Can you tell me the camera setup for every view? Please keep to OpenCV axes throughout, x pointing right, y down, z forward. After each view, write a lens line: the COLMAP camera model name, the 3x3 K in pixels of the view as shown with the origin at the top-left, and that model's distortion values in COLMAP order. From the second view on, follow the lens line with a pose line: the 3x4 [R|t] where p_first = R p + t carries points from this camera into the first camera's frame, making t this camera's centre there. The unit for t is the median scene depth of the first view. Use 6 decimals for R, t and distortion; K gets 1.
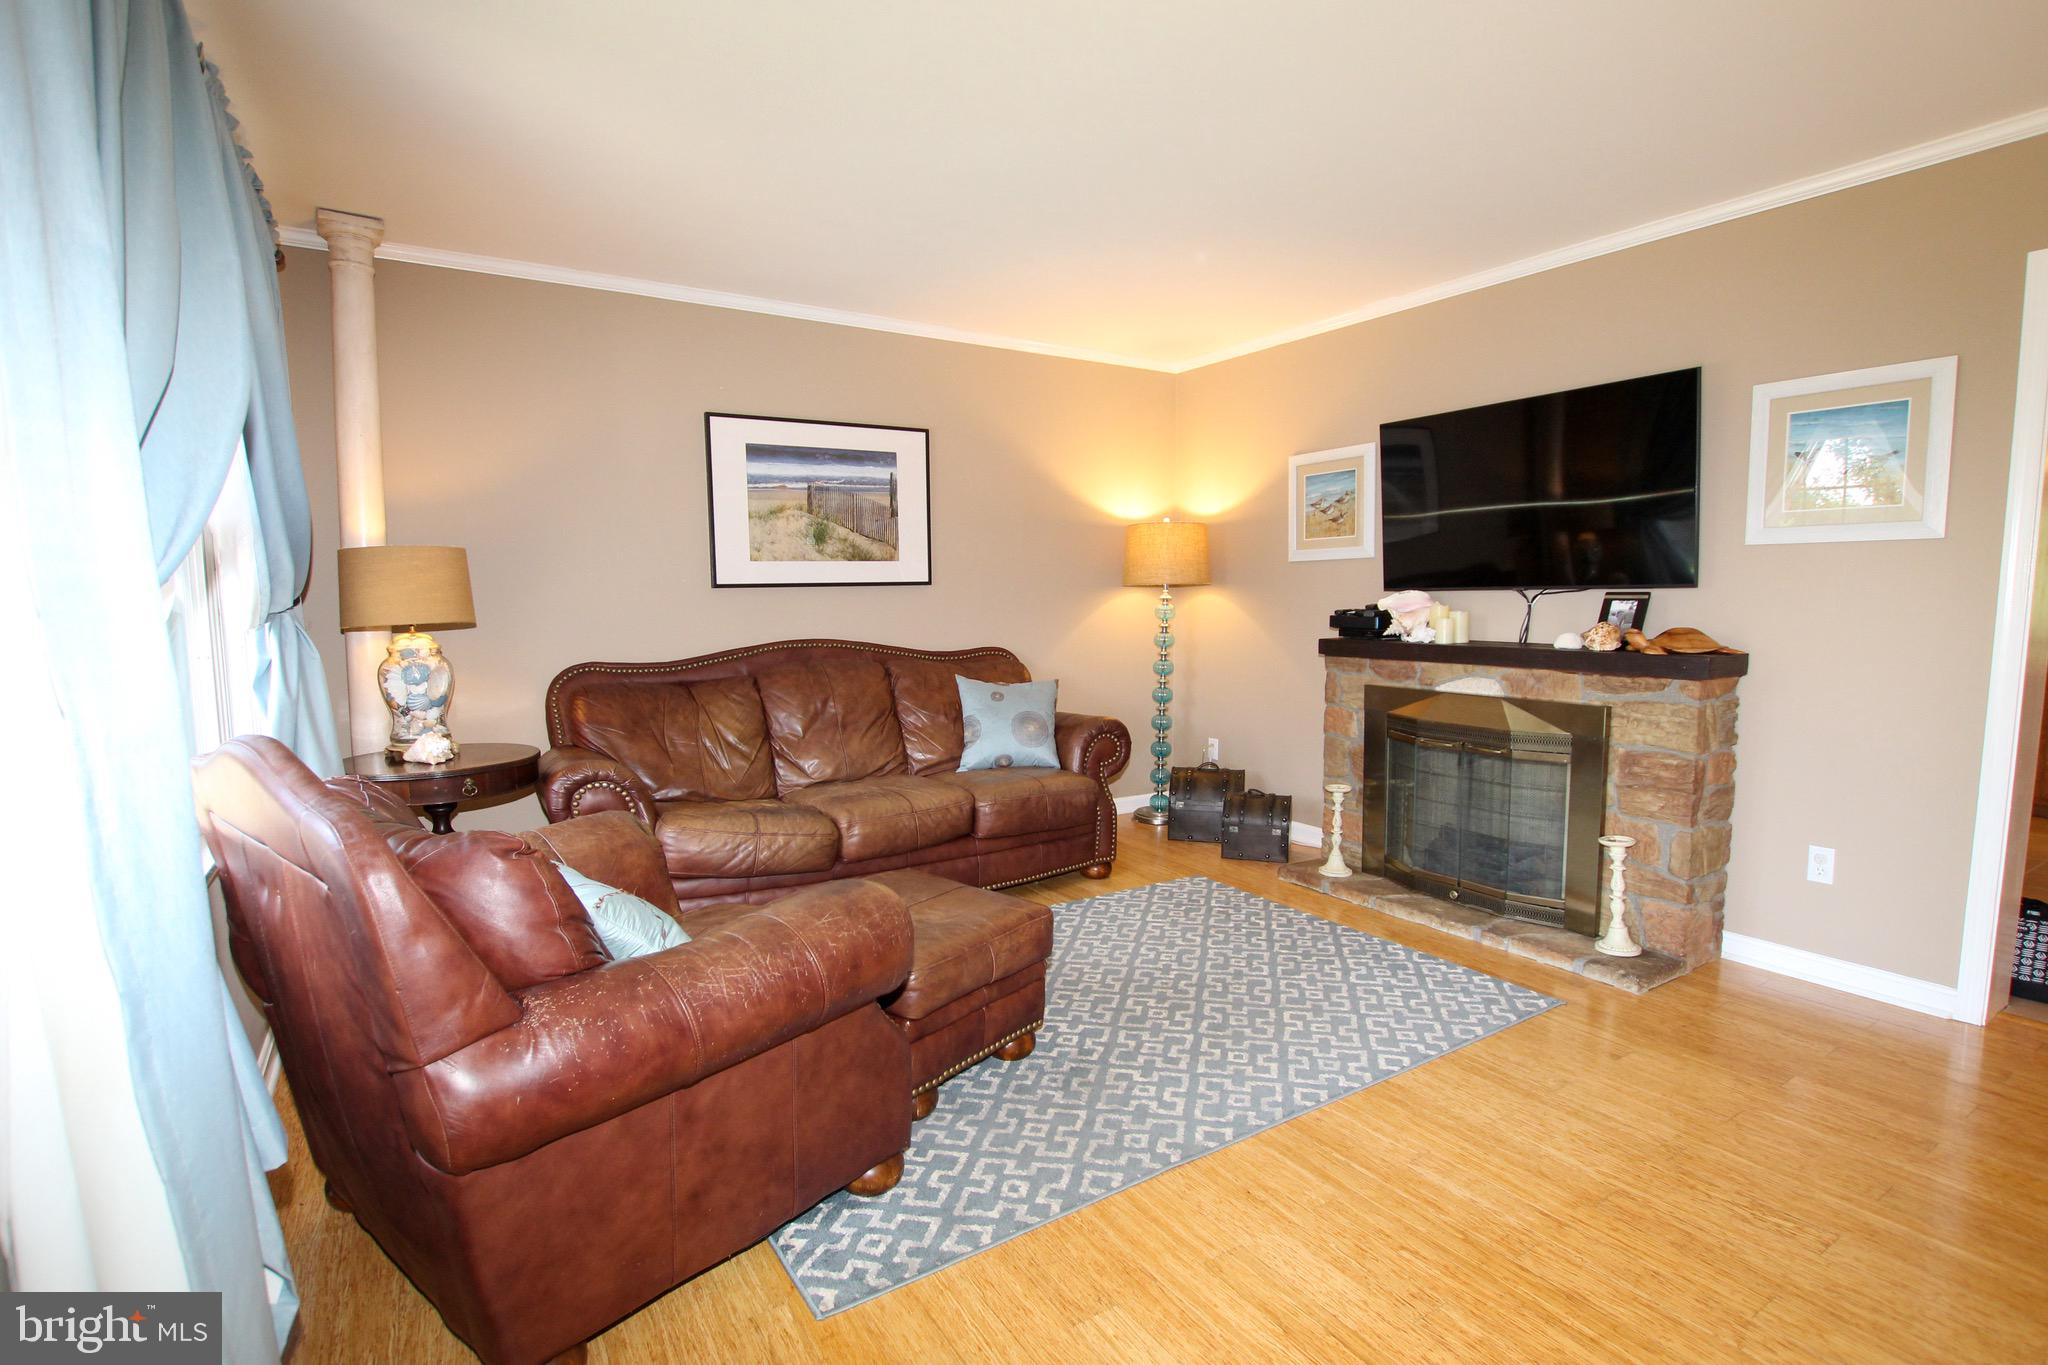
lens RADIAL K [[969.5, 0, 1027.1], [0, 969.5, 690.0], [0, 0, 1]] dist [-0.034826, 0.005758]
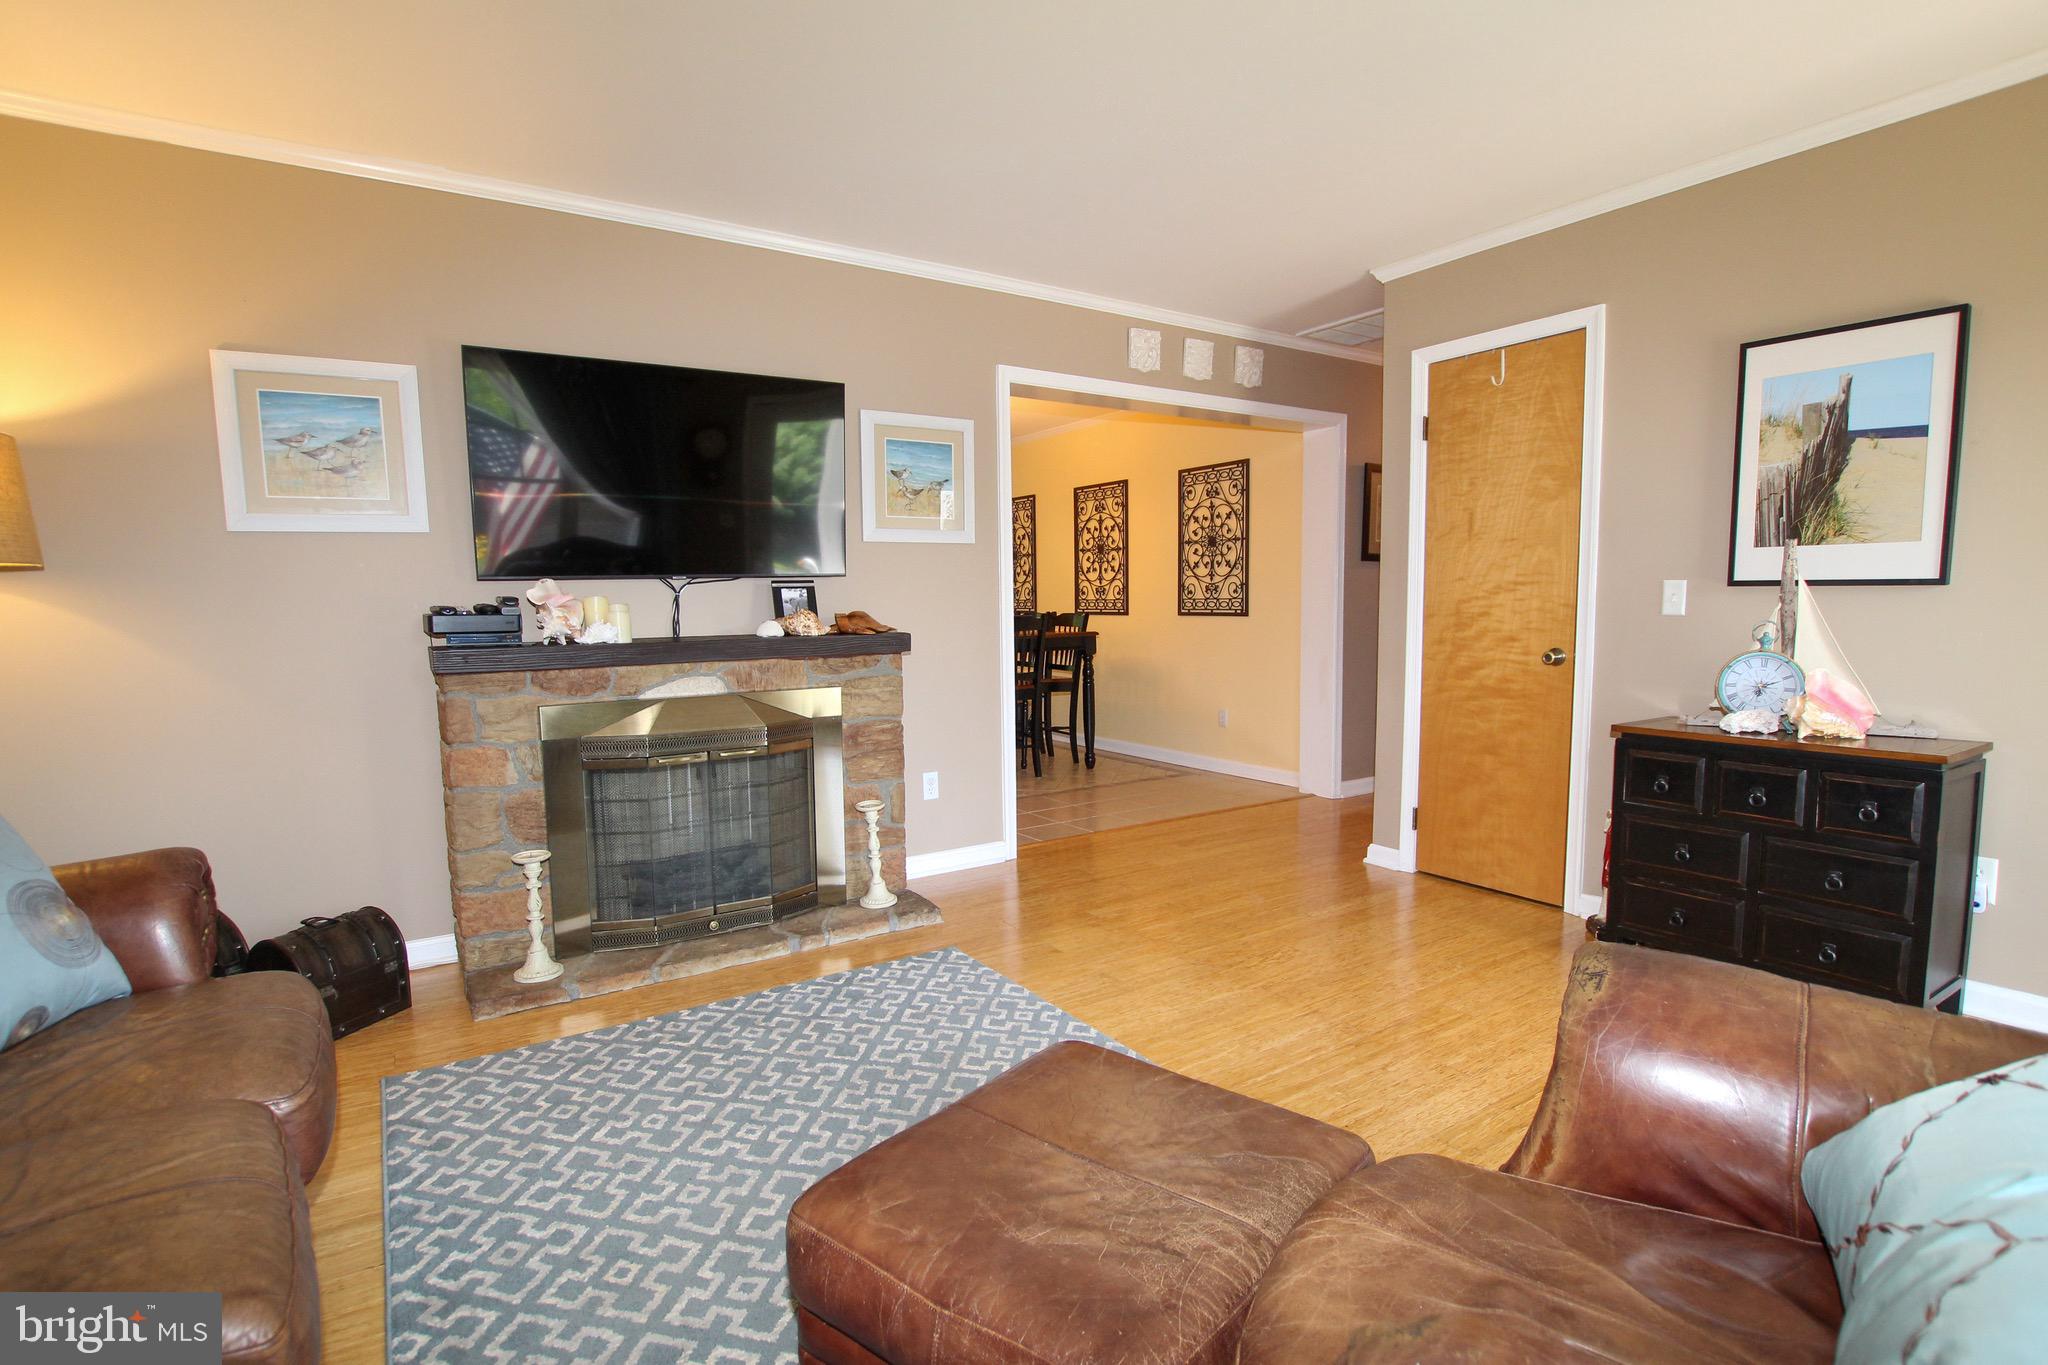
lens RADIAL K [[991.1, 0, 1015.9], [0, 991.1, 690.4], [0, 0, 1]] dist [-0.026272, 0.000318]
pose [[-0.014182, -0.093459, 0.995522, -0.402172], [0.109697, 0.989467, 0.094453, -0.049528], [-0.993864, 0.110546, -0.003780, 0.655109]]
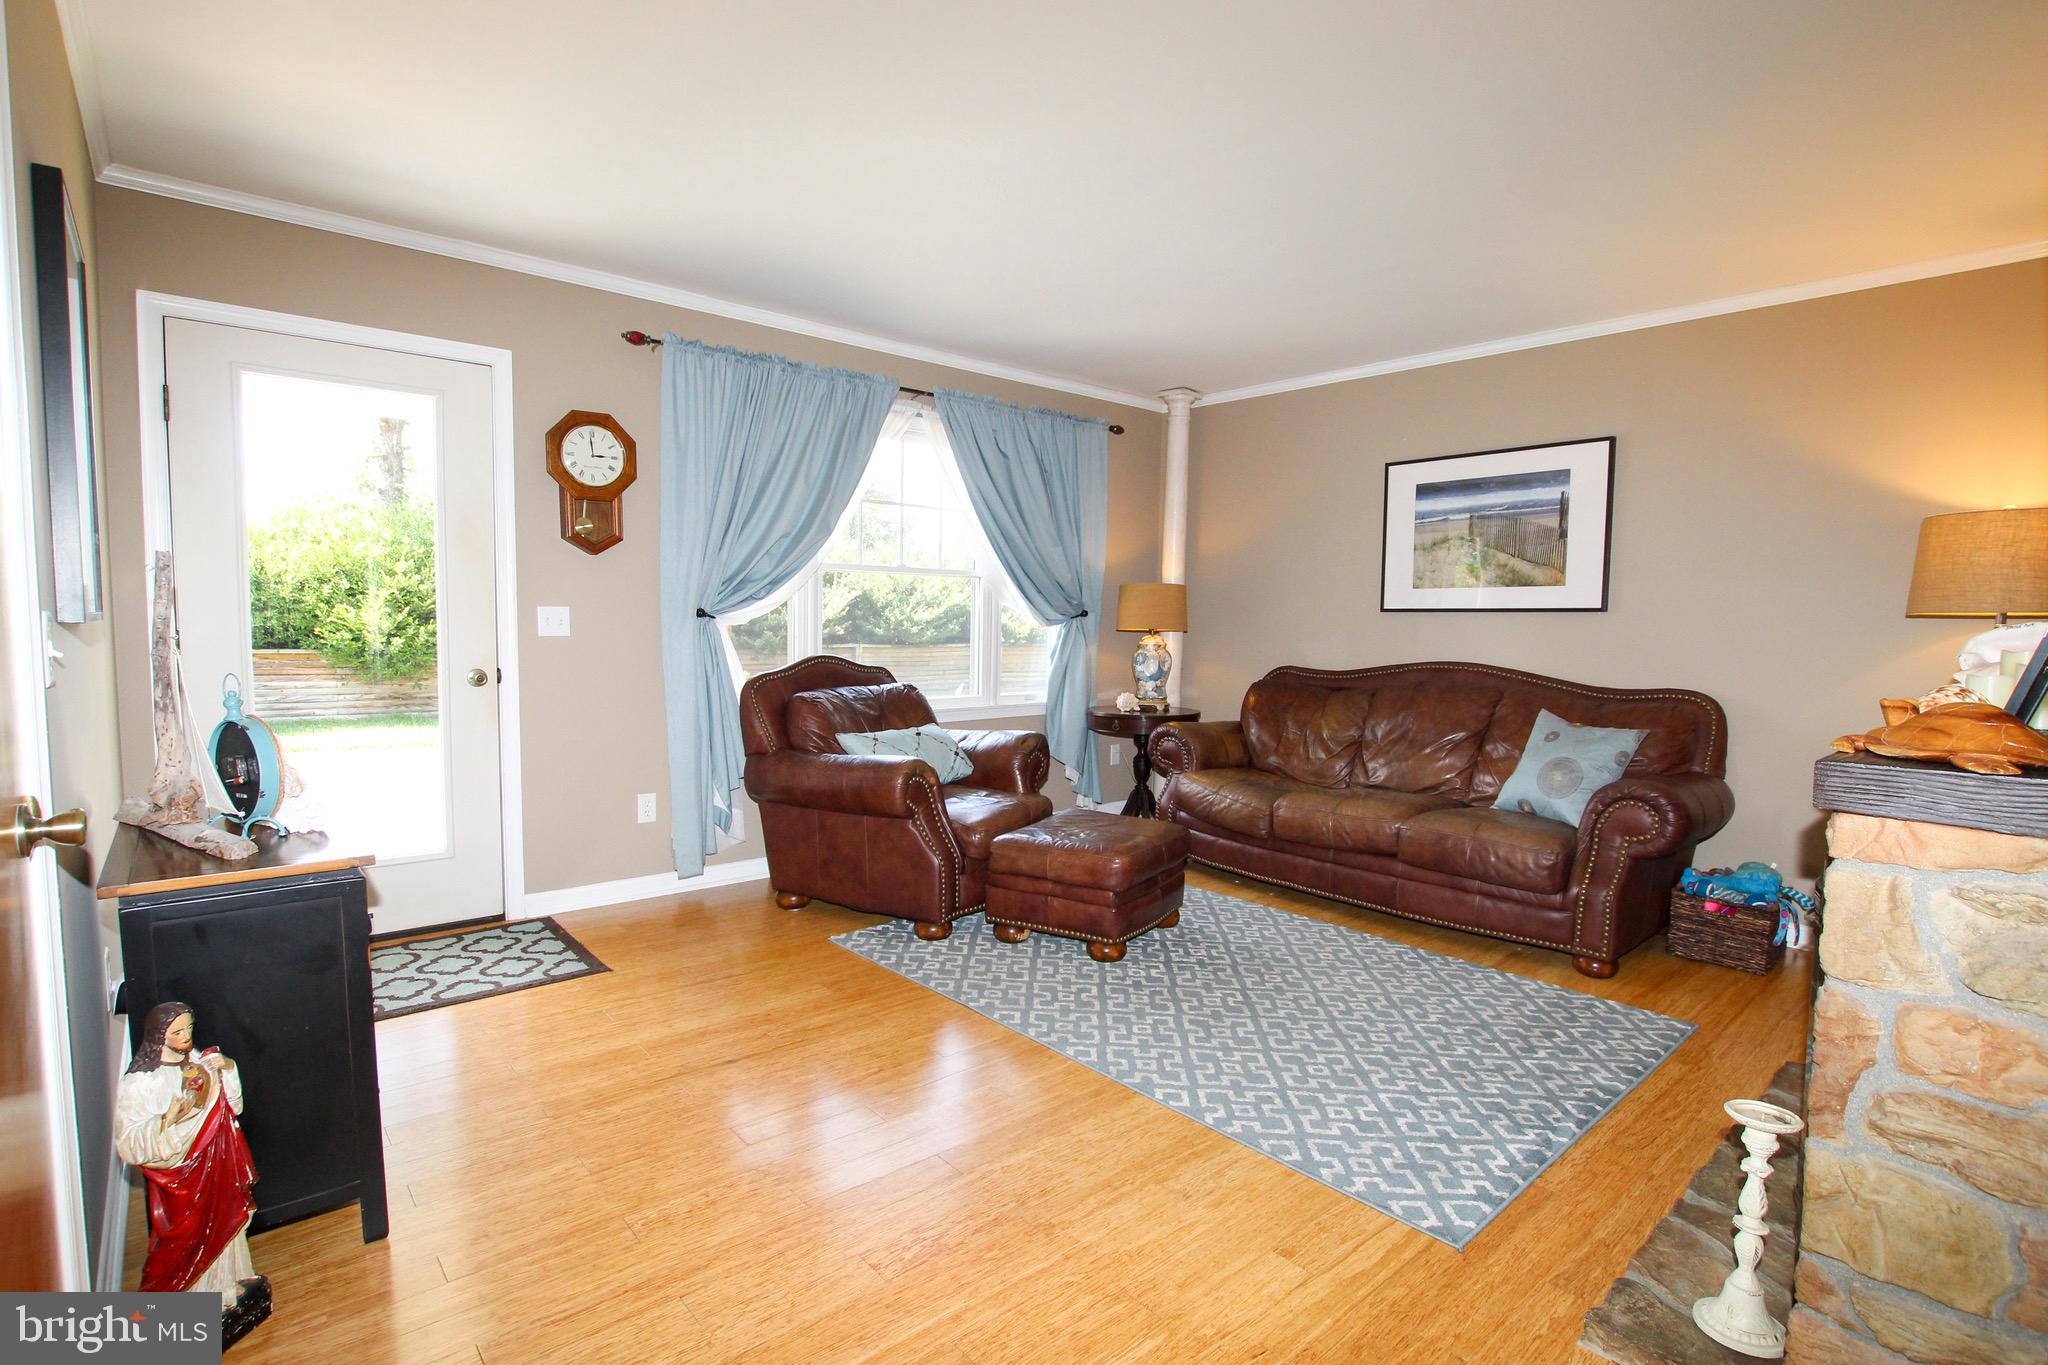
lens RADIAL K [[969.5, 0, 1027.1], [0, 969.5, 690.0], [0, 0, 1]] dist [-0.034826, 0.005758]
pose [[0.169493, 0.087701, -0.981621, 0.808254], [-0.110894, 0.991404, 0.069428, -0.047748], [0.979272, 0.097088, 0.177762, 0.401101]]
